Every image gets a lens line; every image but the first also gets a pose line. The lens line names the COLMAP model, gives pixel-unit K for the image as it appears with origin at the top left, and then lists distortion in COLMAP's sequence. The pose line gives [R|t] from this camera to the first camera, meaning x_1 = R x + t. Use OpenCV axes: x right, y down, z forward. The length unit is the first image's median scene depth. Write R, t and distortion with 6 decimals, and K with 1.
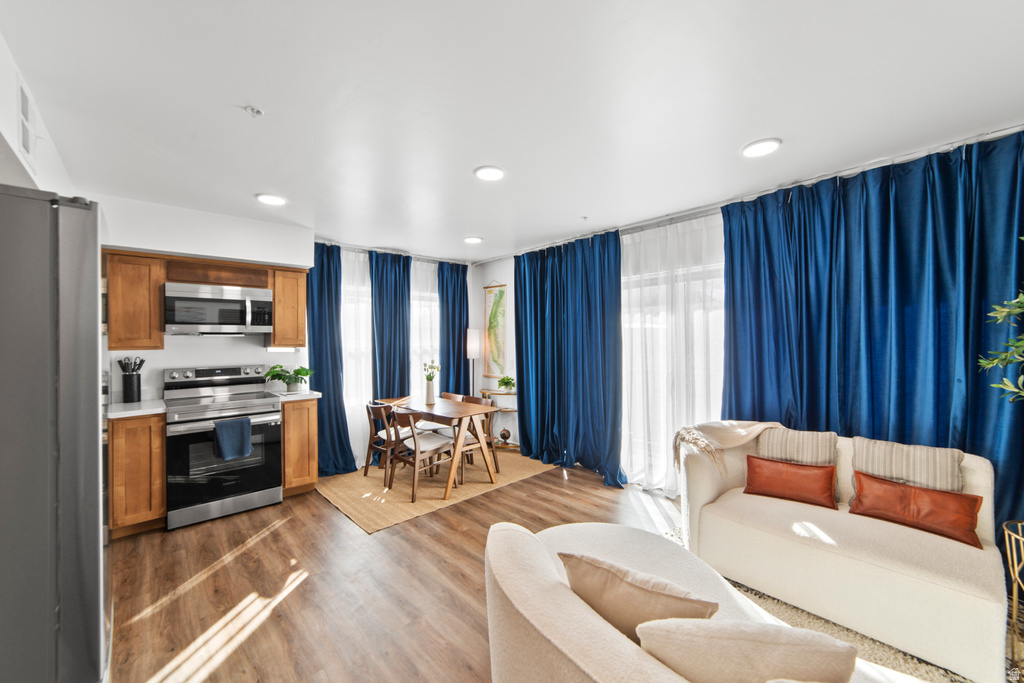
lens RADIAL K [[407.9, 0, 505.4], [0, 407.9, 339.5], [0, 0, 1]] dist [-0.011137, 0.009314]
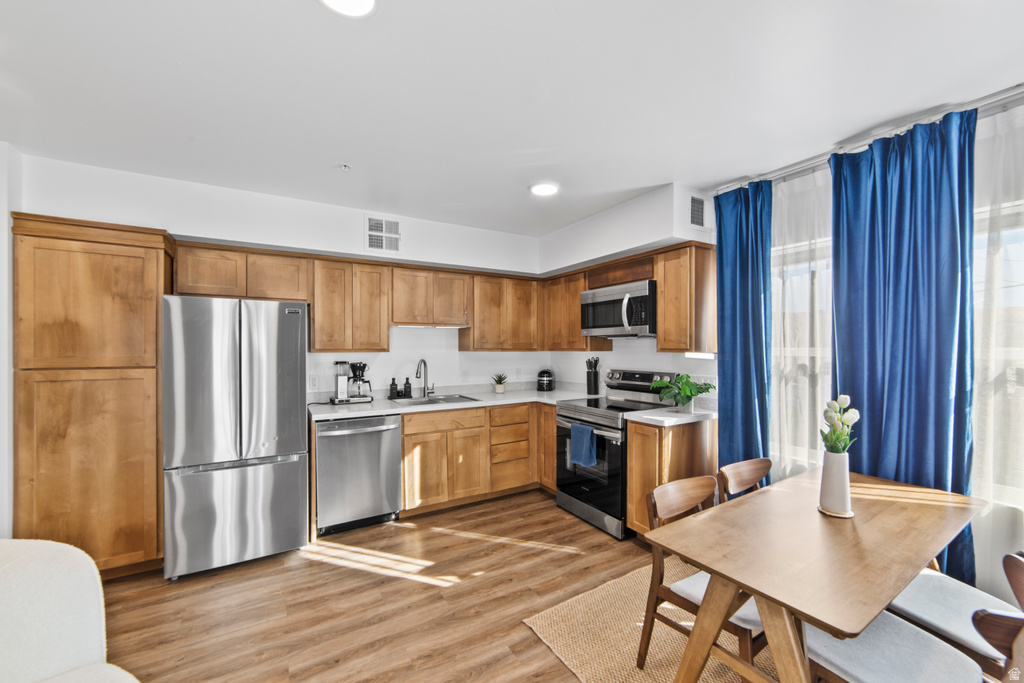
lens RADIAL K [[404.5, 0, 501.9], [0, 404.5, 348.1], [0, 0, 1]] dist [-0.009146, 0.000384]
pose [[-0.217633, 0.013355, -0.975939, 0.282286], [0.006928, 0.999902, 0.012138, 0.000002], [0.976006, -0.004120, -0.217704, 0.910683]]
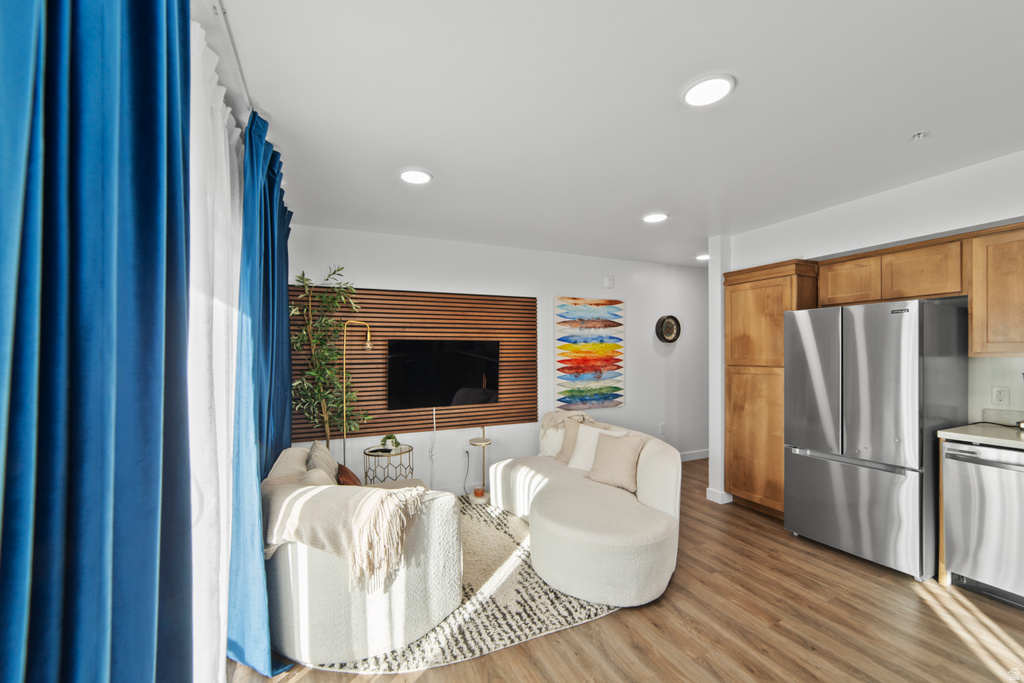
lens RADIAL K [[407.9, 0, 505.4], [0, 407.9, 339.5], [0, 0, 1]] dist [-0.011137, 0.009314]
pose [[-0.944185, 0.035827, 0.327462, 0.041939], [0.023470, 0.998858, -0.041609, -0.001089], [-0.328579, -0.031601, -0.943948, 1.249522]]
